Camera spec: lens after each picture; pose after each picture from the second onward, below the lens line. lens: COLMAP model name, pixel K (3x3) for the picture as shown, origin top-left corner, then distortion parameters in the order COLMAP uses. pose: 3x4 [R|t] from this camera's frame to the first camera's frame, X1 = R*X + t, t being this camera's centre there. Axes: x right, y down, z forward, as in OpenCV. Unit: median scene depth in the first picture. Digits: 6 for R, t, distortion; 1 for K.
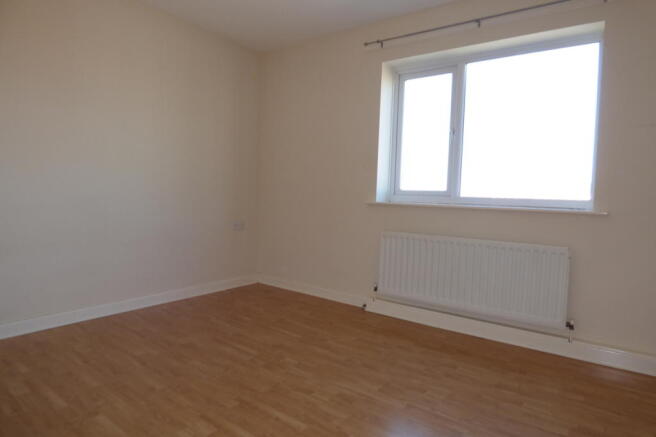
lens RADIAL K [[396.6, 0, 328.0], [0, 396.6, 218.5], [0, 0, 1]] dist [-0.001241, -0.030842]
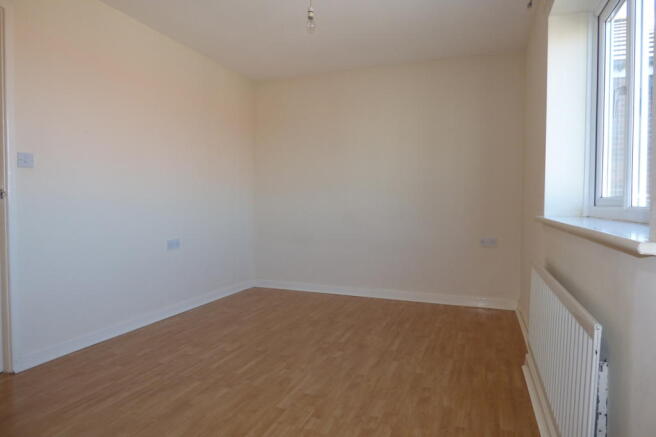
lens RADIAL K [[396.6, 0, 328.0], [0, 396.6, 218.5], [0, 0, 1]] dist [-0.001241, -0.030842]
pose [[0.272894, 0.015827, -0.961914, 0.936830], [-0.063951, 0.997952, -0.001723, -0.020520], [0.959916, 0.061985, 0.273347, 0.617935]]
